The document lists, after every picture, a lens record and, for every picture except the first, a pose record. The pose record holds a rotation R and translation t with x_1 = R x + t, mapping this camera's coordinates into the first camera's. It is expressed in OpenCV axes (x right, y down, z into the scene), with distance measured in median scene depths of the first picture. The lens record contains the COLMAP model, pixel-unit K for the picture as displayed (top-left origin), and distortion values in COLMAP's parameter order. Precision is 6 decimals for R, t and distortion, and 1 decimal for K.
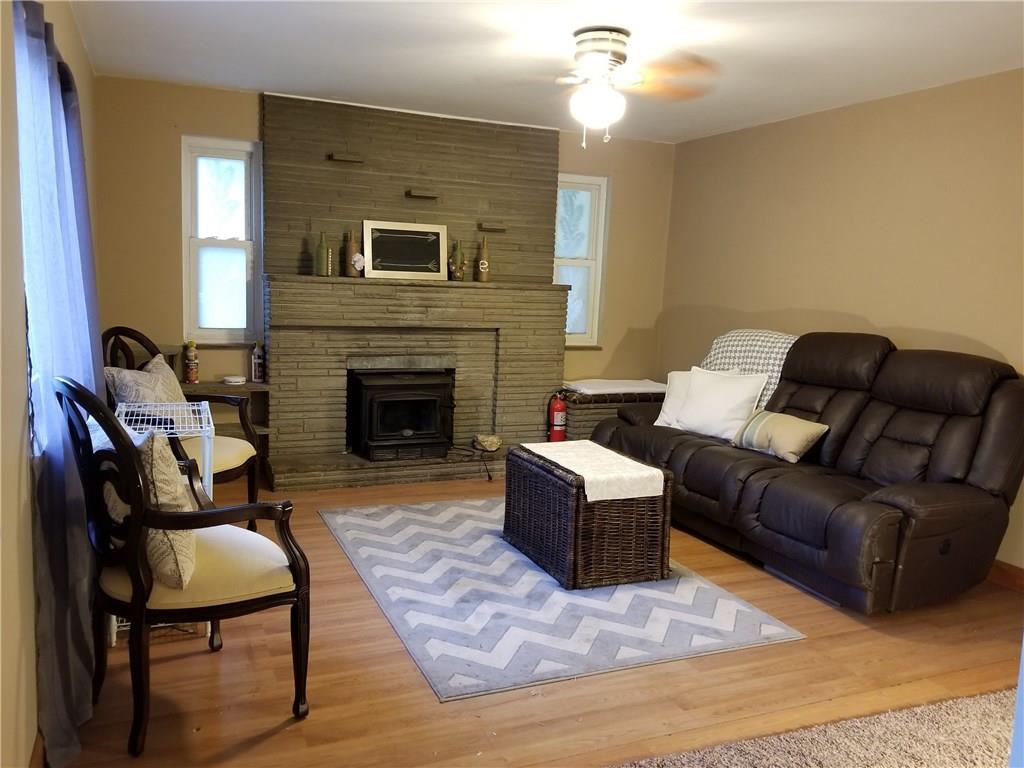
lens RADIAL K [[799.0, 0, 496.9], [0, 799.0, 348.3], [0, 0, 1]] dist [0.072886, -0.172879]
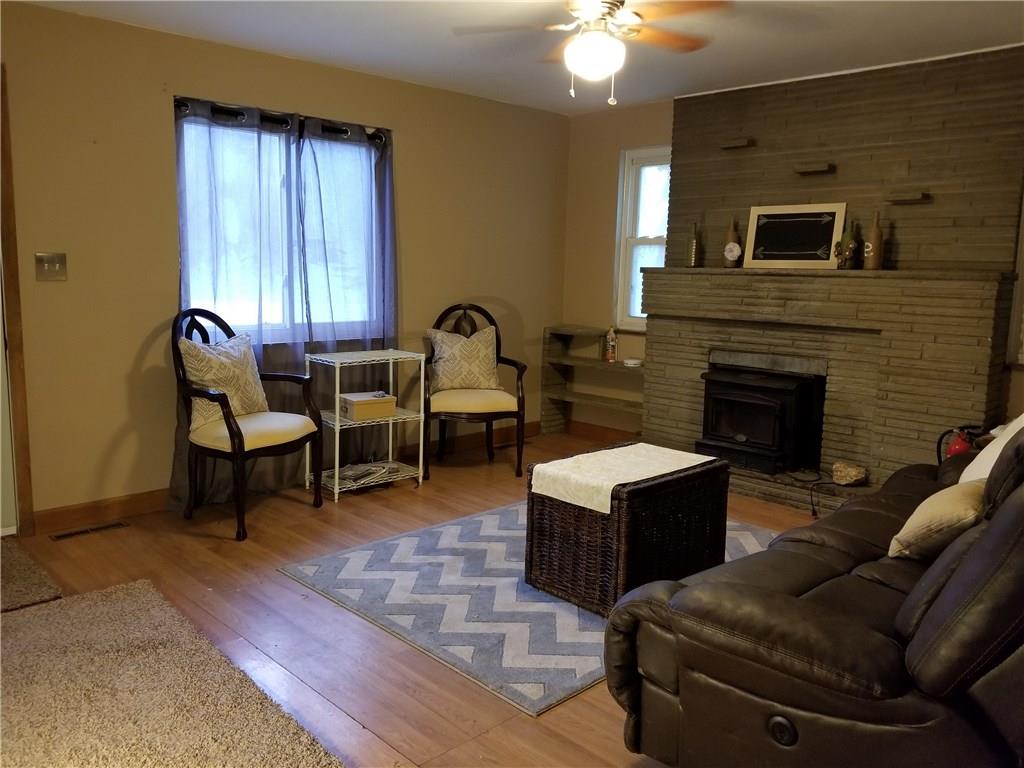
lens RADIAL K [[799.0, 0, 496.9], [0, 799.0, 348.3], [0, 0, 1]] dist [0.072886, -0.172879]
pose [[0.362876, 0.063200, -0.929692, 0.613365], [-0.091413, 0.995299, 0.031980, 0.001398], [0.927343, 0.073381, 0.366948, 0.398288]]
